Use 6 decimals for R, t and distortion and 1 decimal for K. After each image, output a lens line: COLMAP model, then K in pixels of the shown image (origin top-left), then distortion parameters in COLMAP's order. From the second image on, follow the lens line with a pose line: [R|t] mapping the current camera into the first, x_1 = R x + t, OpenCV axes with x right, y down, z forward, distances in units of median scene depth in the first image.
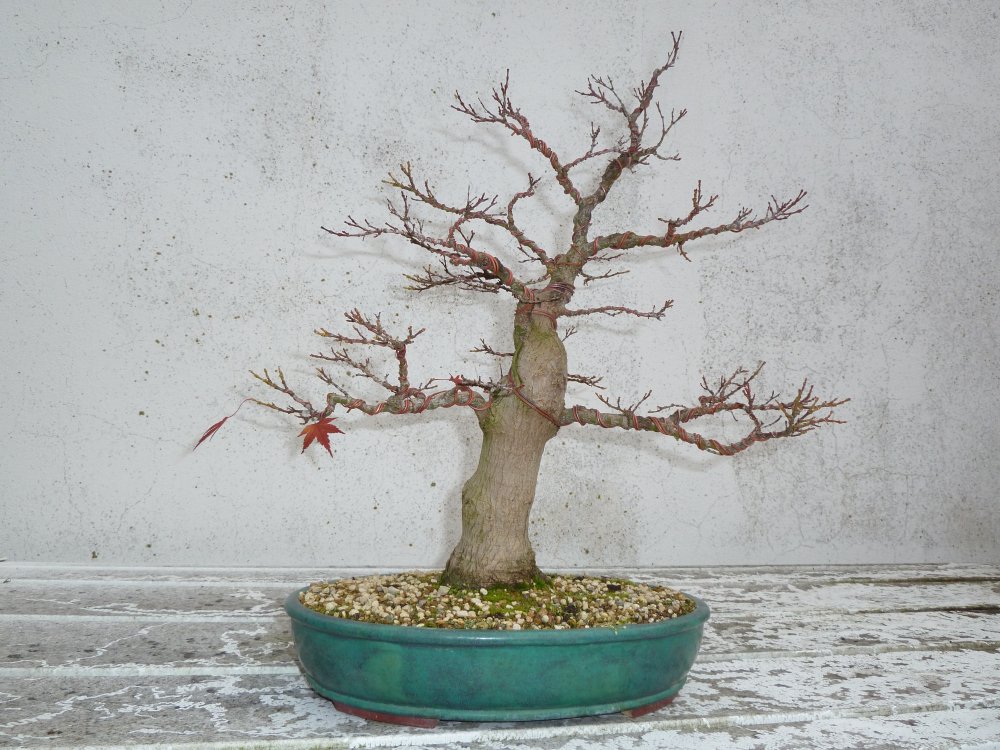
lens RADIAL K [[741.6, 0, 497.9], [0, 741.6, 375.1], [0, 0, 1]] dist [-0.041280, 0.014334]
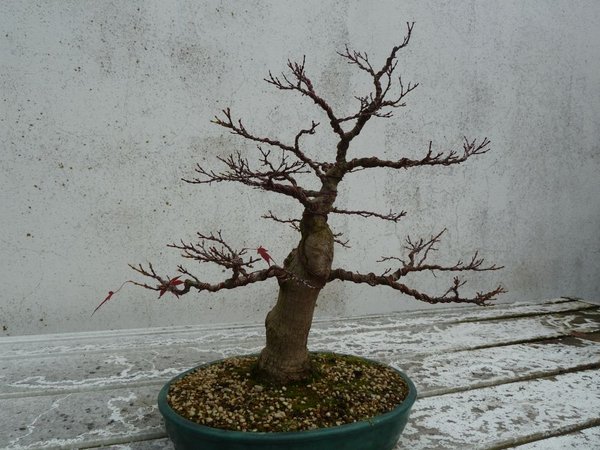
lens RADIAL K [[445.0, 0, 297.6], [0, 445.0, 225.1], [0, 0, 1]] dist [-0.041280, 0.014334]
pose [[0.991163, -0.014864, 0.131815, -0.047879], [-0.005641, 0.988081, 0.153833, -0.089521], [-0.132531, -0.153217, 0.979265, 0.043046]]
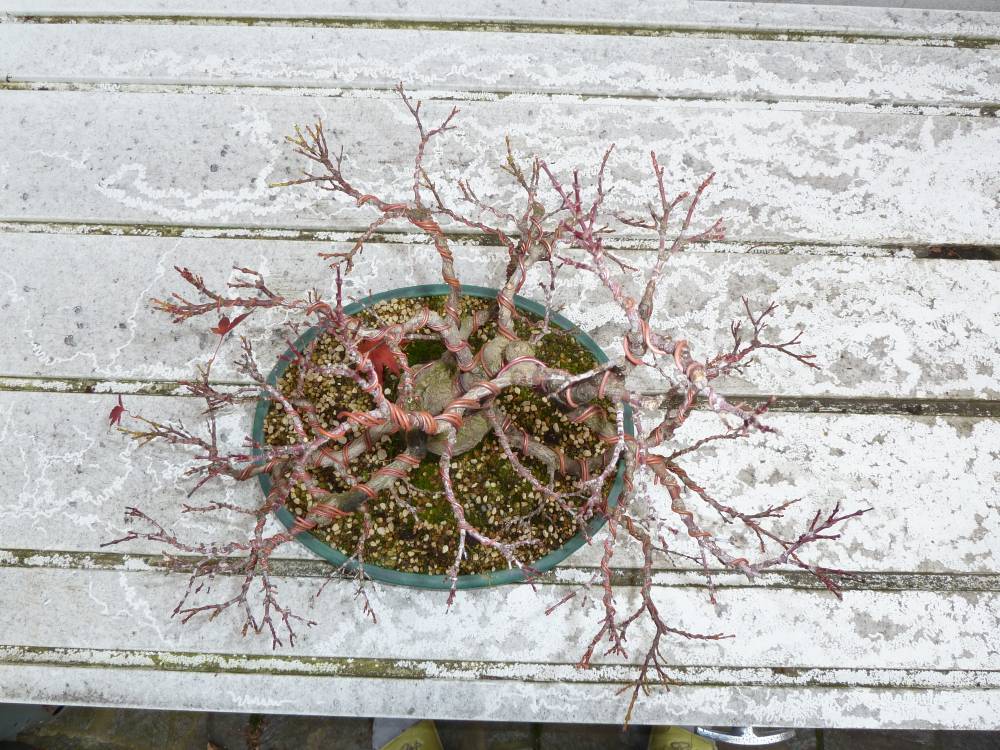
lens RADIAL K [[741.6, 0, 498.6], [0, 741.6, 368.8], [0, 0, 1]] dist [-0.041280, 0.014334]
pose [[0.968562, 0.233345, -0.086243, 0.070619], [0.047121, 0.168316, 0.984606, -0.356103], [0.244269, -0.957716, 0.152029, 0.424556]]
